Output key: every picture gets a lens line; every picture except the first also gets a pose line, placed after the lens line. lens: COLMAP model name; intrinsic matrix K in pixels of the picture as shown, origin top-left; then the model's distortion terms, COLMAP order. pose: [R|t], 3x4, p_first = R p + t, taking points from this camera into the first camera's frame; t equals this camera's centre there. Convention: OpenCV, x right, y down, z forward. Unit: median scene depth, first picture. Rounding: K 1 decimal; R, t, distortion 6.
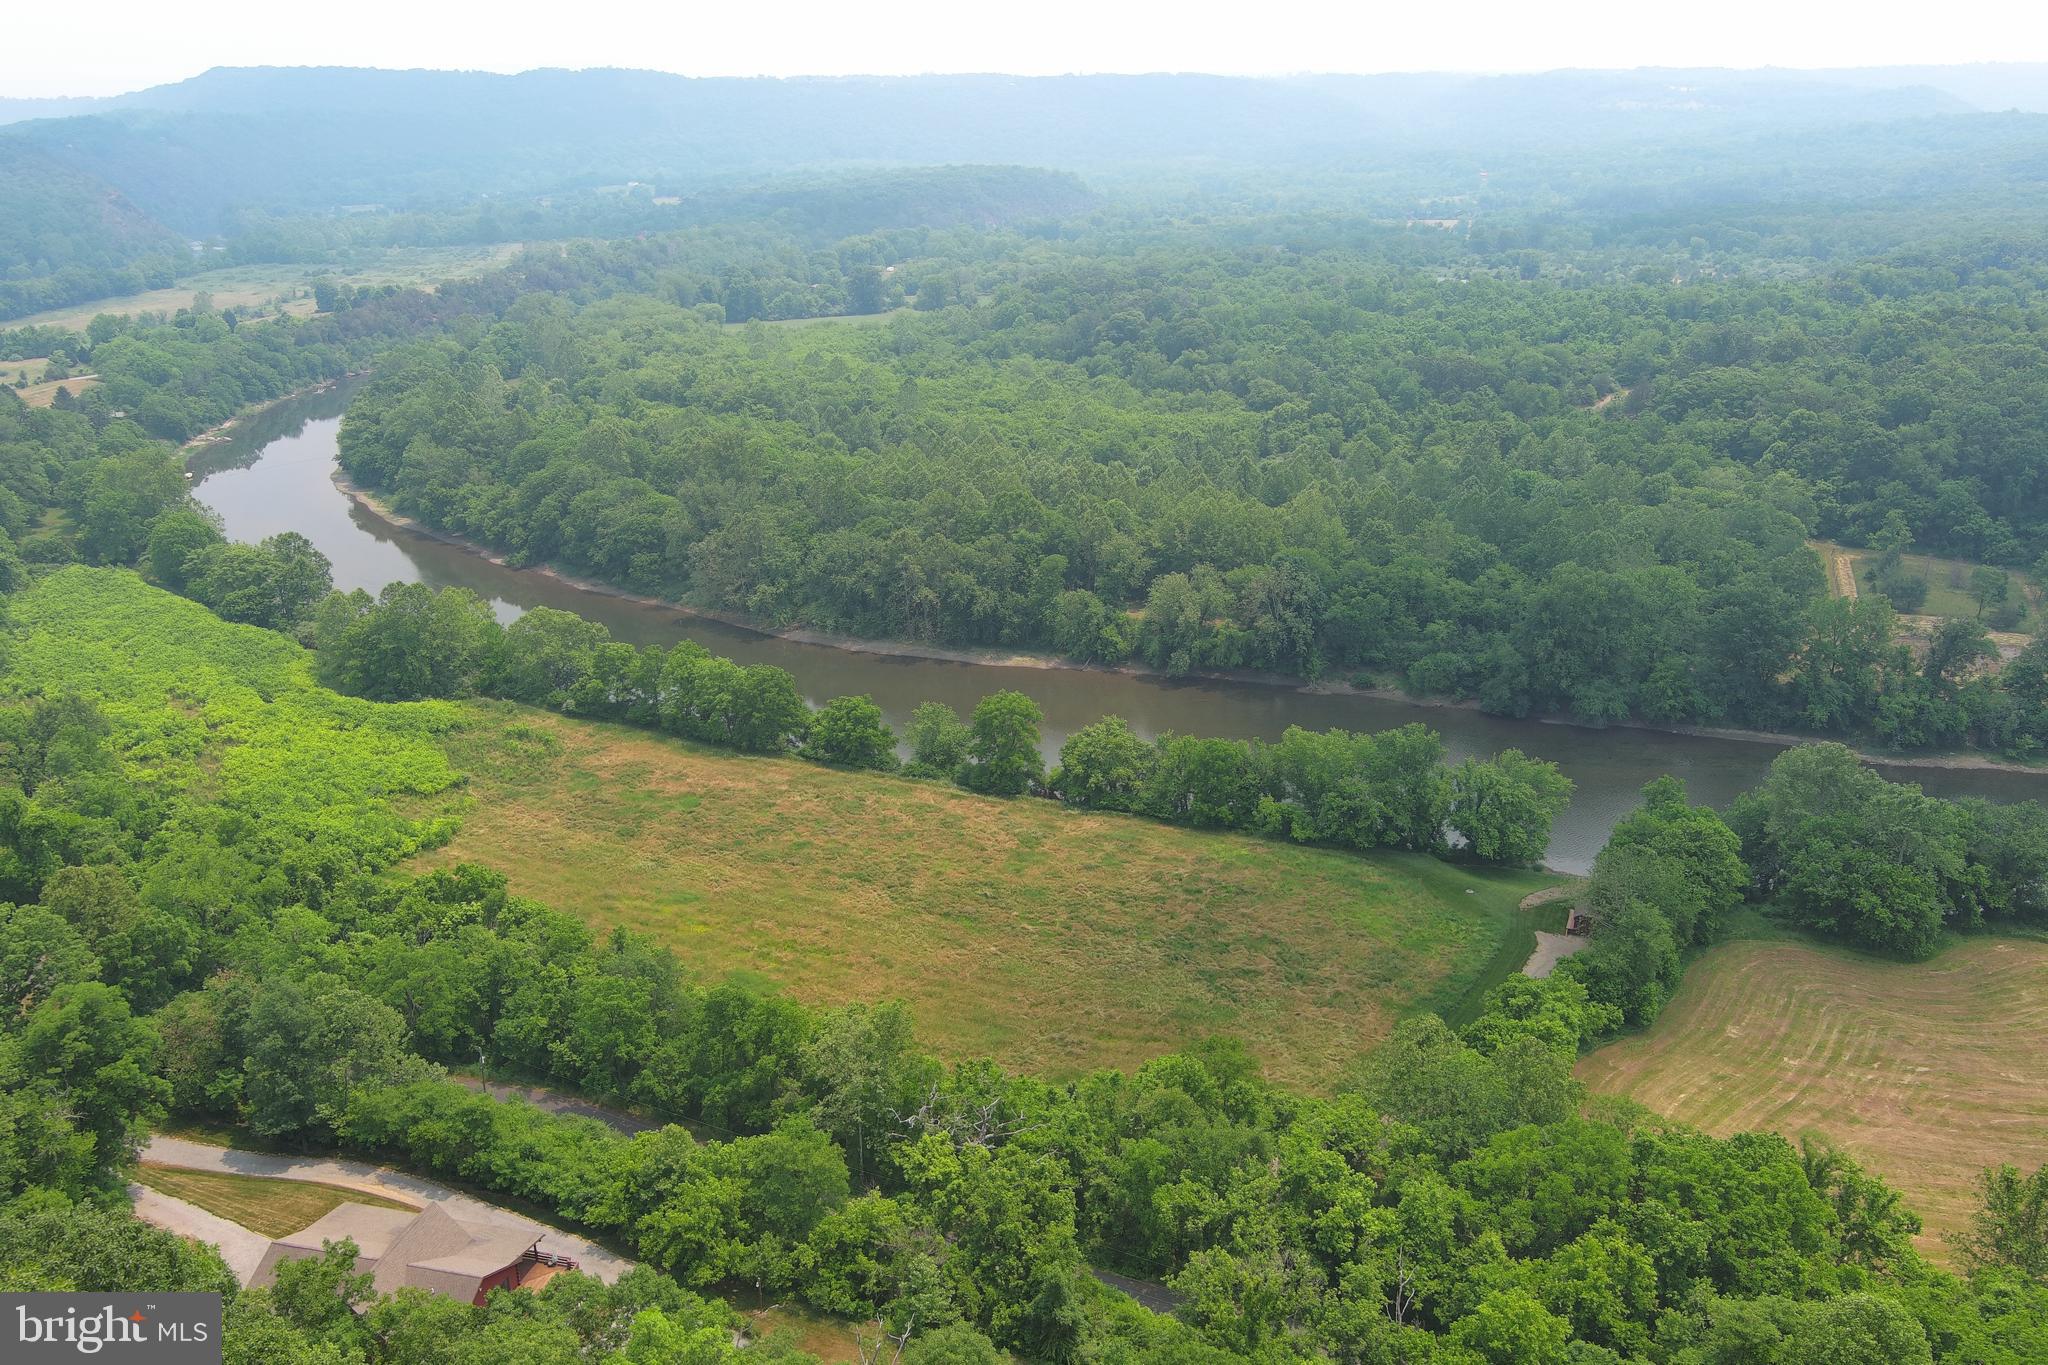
lens RADIAL K [[1576.4, 0, 1028.0], [0, 1576.4, 682.4], [0, 0, 1]] dist [0.010926, -0.013996]
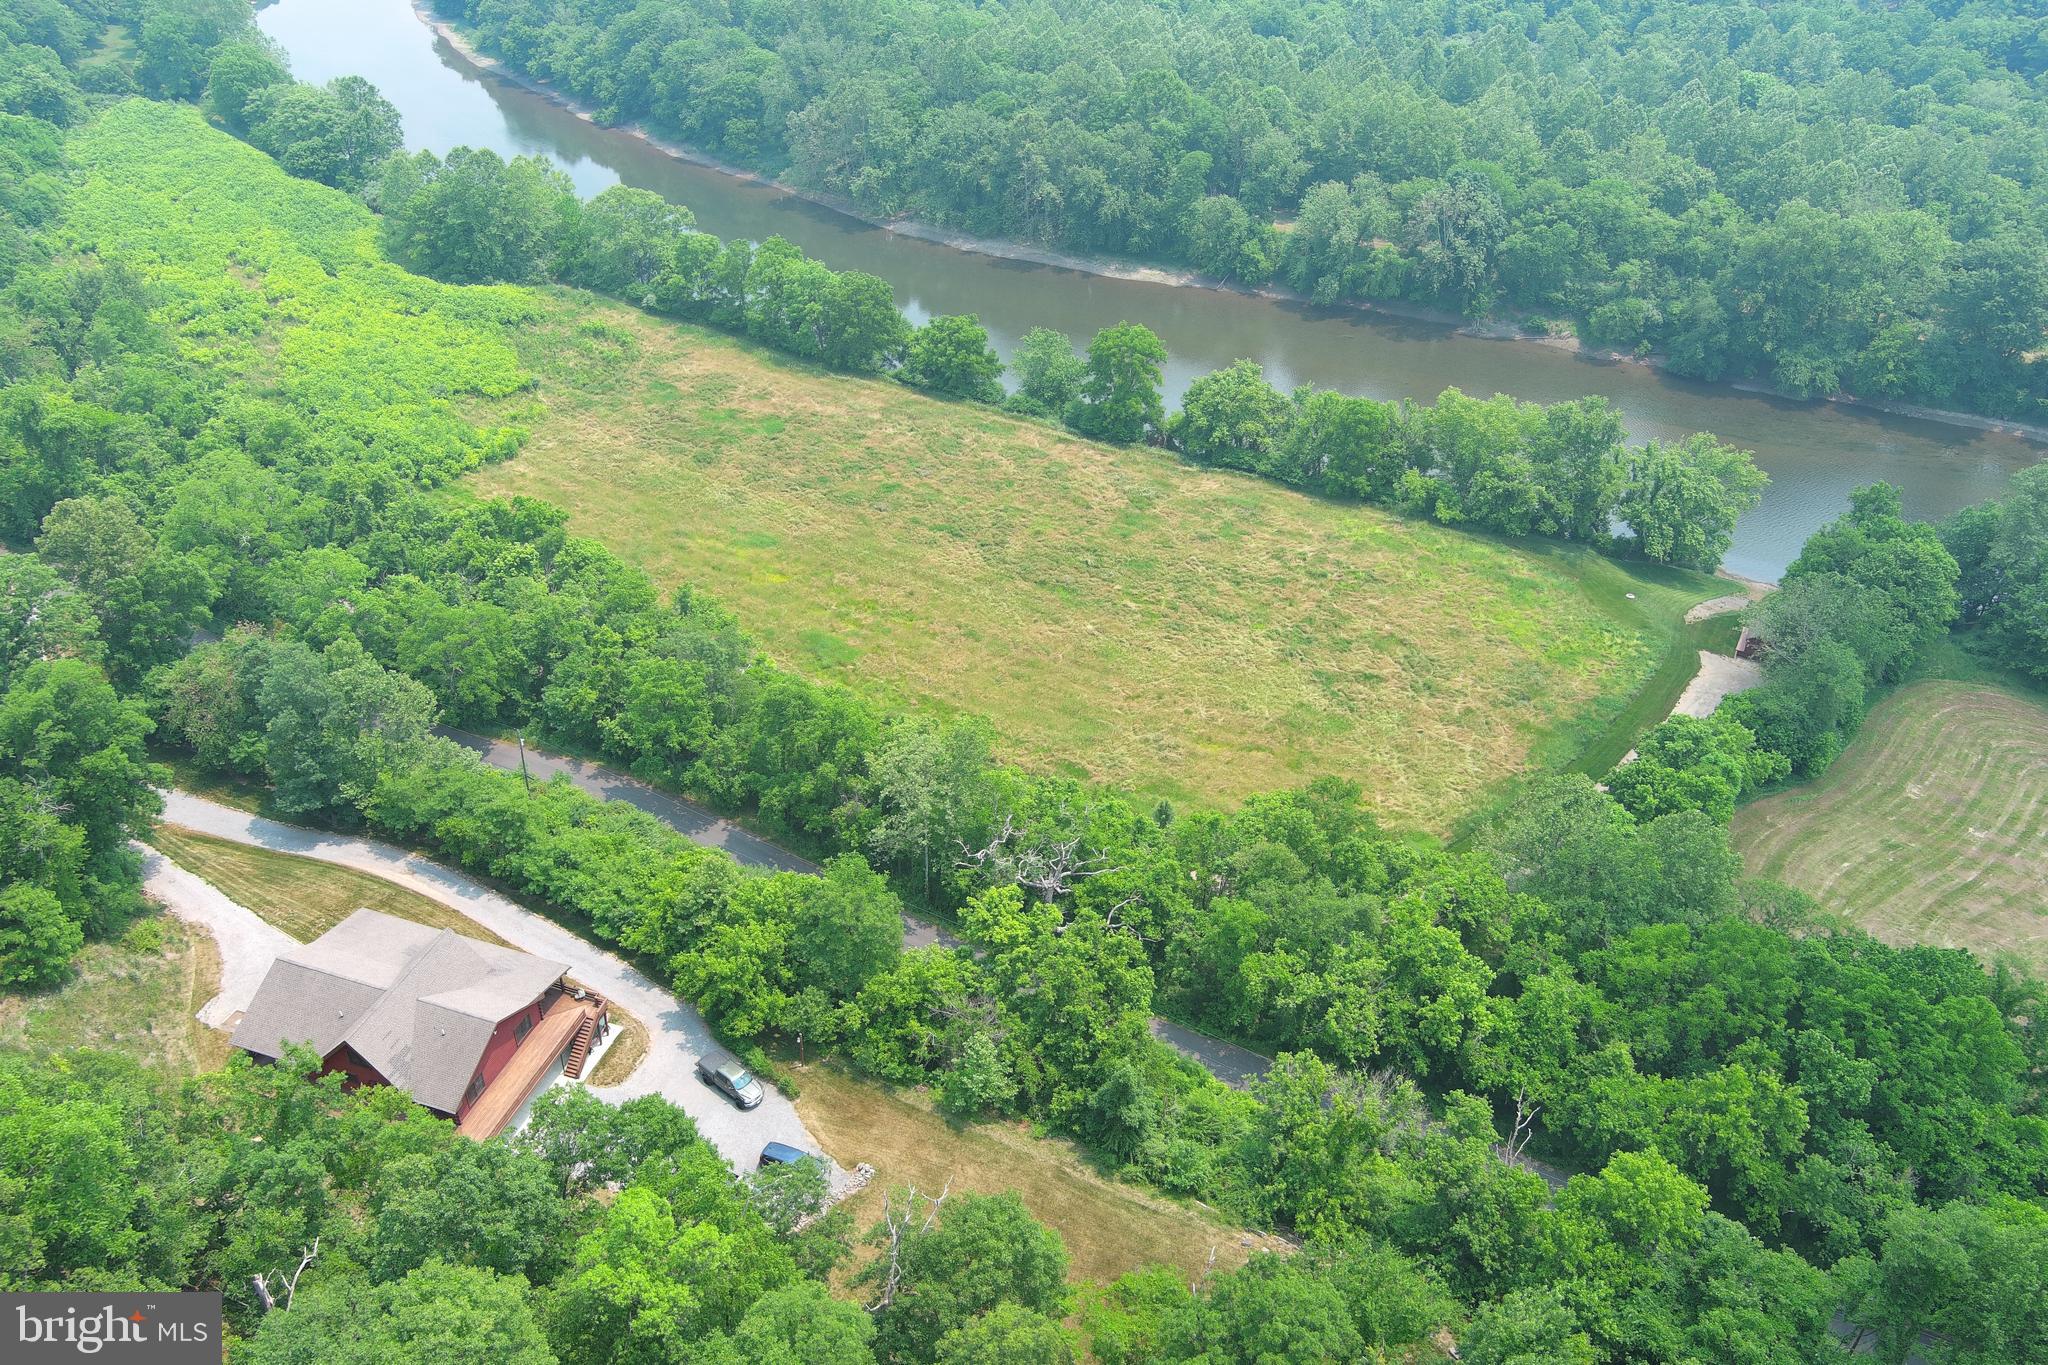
lens RADIAL K [[1576.4, 0, 1023.7], [0, 1576.4, 682.8], [0, 0, 1]] dist [0.010926, -0.013996]
pose [[0.994795, 0.080100, -0.062976, -0.000508], [-0.060502, 0.961670, 0.267452, -0.041053], [0.081985, -0.262250, 0.961511, 0.110359]]
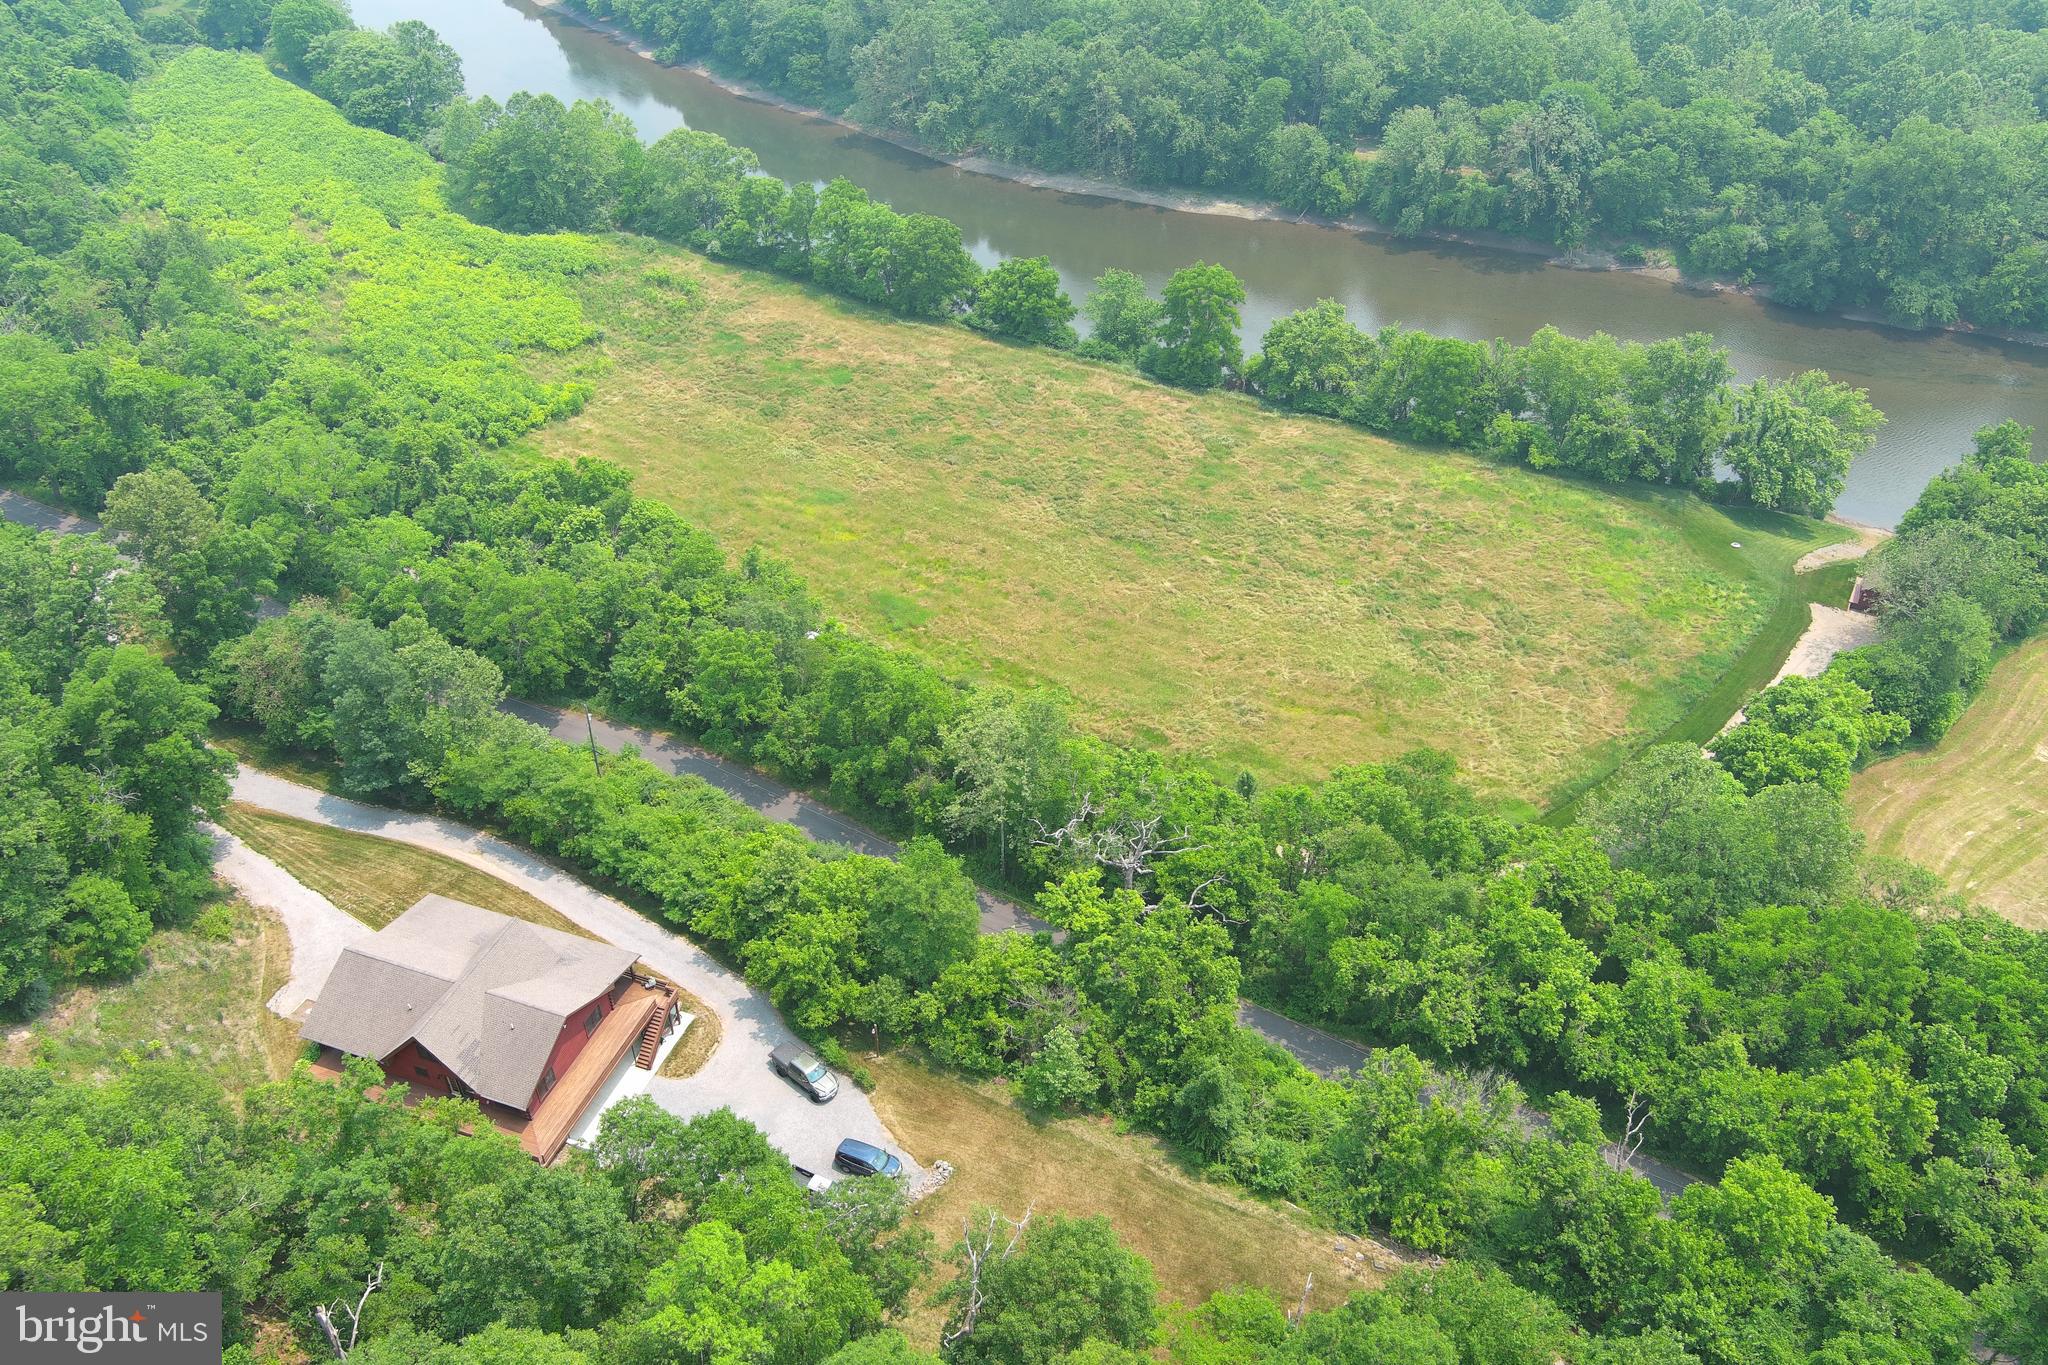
lens RADIAL K [[1576.4, 0, 1021.8], [0, 1576.4, 681.7], [0, 0, 1]] dist [0.010926, -0.013996]
pose [[0.991447, 0.076844, -0.105490, -0.006005], [-0.040528, 0.949602, 0.310827, -0.049887], [0.124058, -0.303893, 0.944594, 0.136923]]
